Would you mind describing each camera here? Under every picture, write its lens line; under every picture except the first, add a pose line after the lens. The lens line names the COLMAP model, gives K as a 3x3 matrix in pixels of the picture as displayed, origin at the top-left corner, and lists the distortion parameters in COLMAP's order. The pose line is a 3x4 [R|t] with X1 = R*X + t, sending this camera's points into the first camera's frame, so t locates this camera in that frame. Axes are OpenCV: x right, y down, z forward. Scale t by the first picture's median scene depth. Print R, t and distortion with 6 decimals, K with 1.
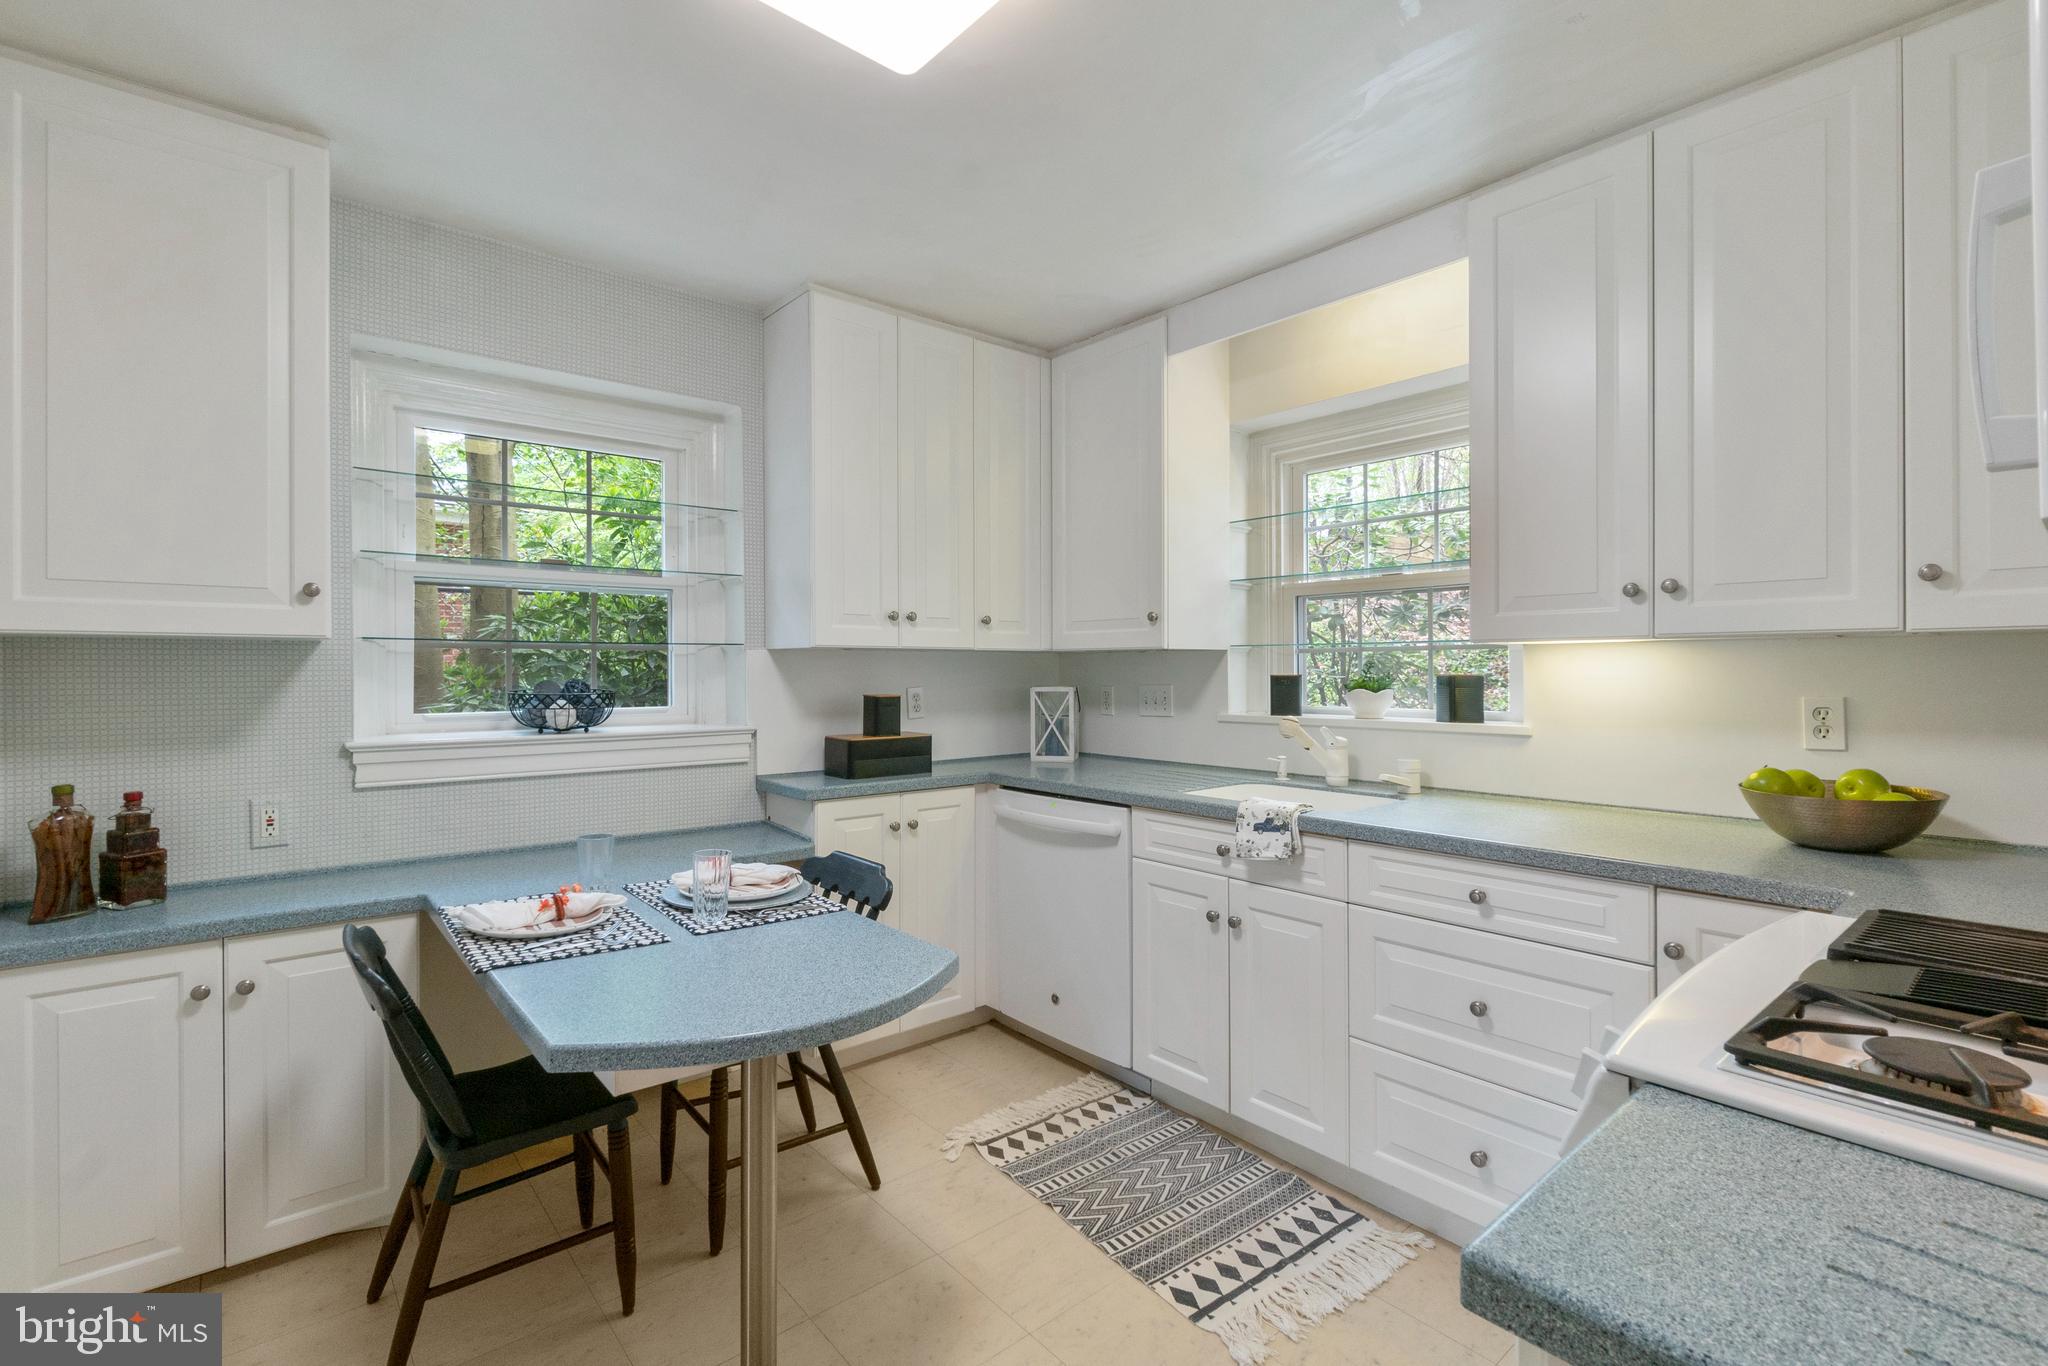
lens RADIAL K [[904.8, 0, 1022.4], [0, 904.8, 659.0], [0, 0, 1]] dist [-0.000666, -0.001131]
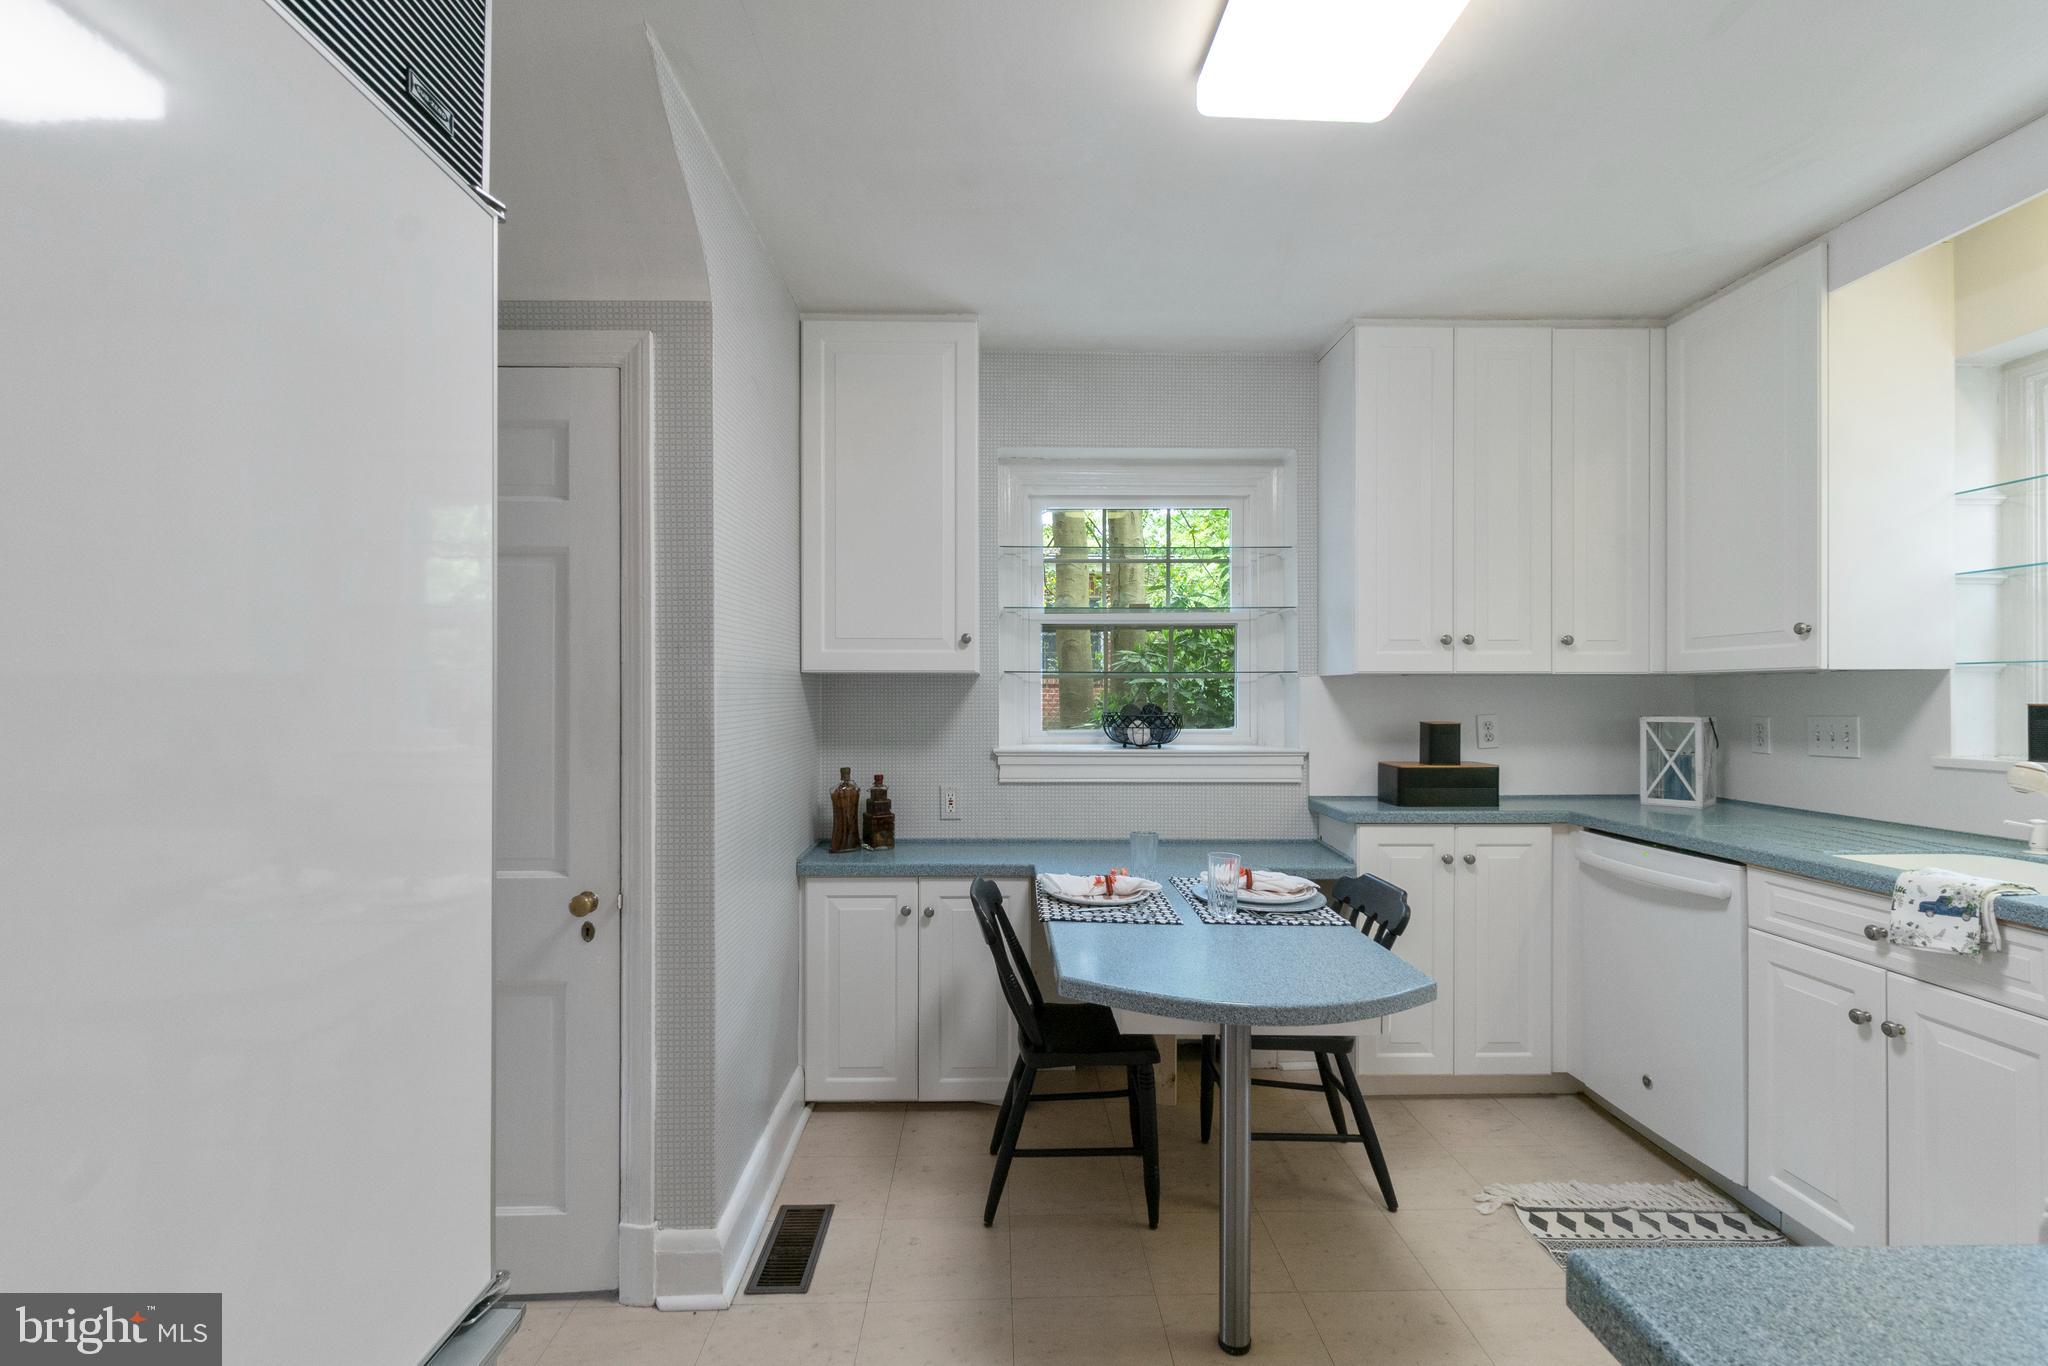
lens RADIAL K [[893.9, 0, 1022.6], [0, 893.9, 677.0], [0, 0, 1]] dist [-0.001757, -0.000480]
pose [[0.787834, -0.011693, -0.615777, 0.108866], [0.005391, 0.999912, -0.012090, 0.000844], [0.615864, 0.006205, 0.787828, -0.033919]]
